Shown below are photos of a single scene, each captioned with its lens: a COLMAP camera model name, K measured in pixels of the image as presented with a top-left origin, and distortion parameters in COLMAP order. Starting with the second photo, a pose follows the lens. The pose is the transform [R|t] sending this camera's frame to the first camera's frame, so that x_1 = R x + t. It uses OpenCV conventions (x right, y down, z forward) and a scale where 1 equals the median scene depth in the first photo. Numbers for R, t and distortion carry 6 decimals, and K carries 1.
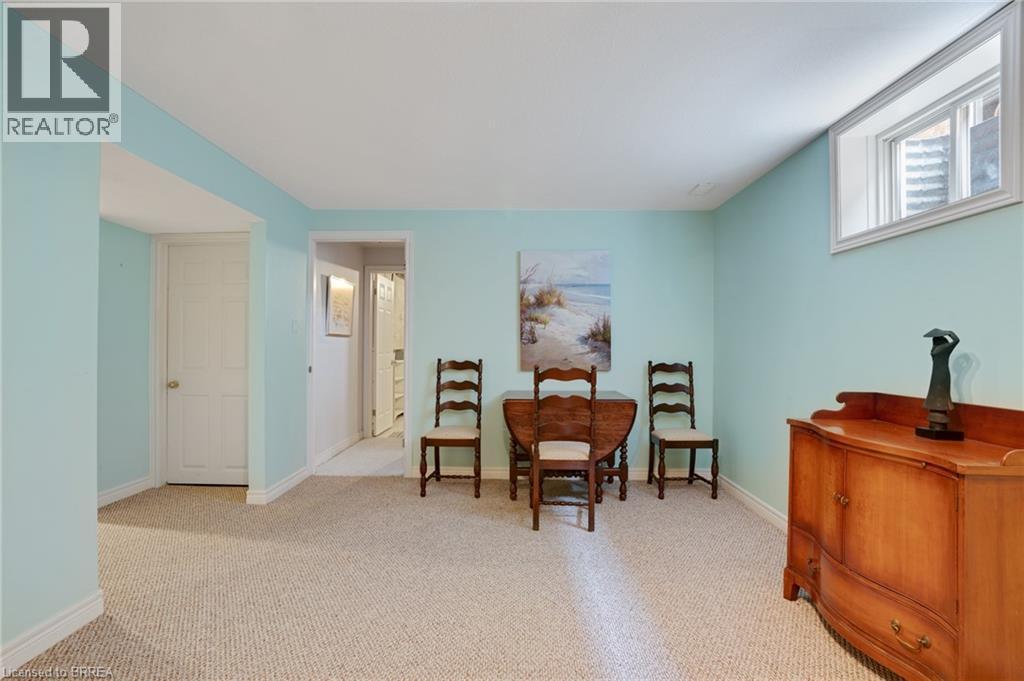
lens RADIAL K [[483.1, 0, 512.0], [0, 483.1, 340.5], [0, 0, 1]] dist [0.003481, -0.000064]
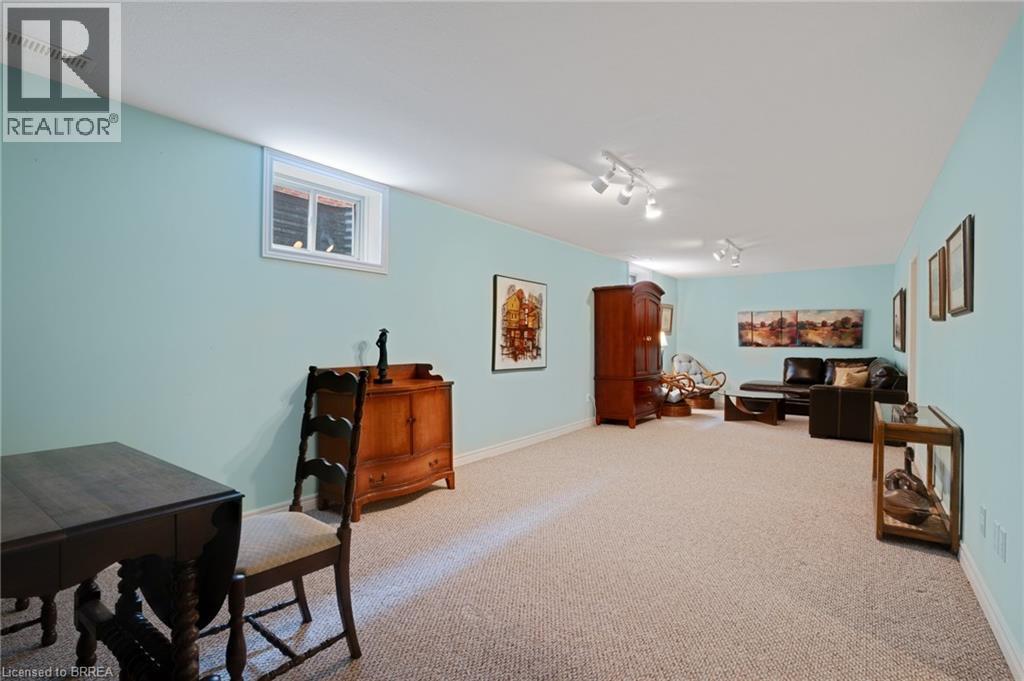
lens RADIAL K [[483.1, 0, 512.0], [0, 483.1, 340.5], [0, 0, 1]] dist [0.003481, -0.000064]
pose [[-0.823170, -0.007237, 0.567748, -0.757335], [-0.008559, 0.999963, 0.000337, 0.003940], [-0.567730, -0.004582, -0.823202, 2.432877]]
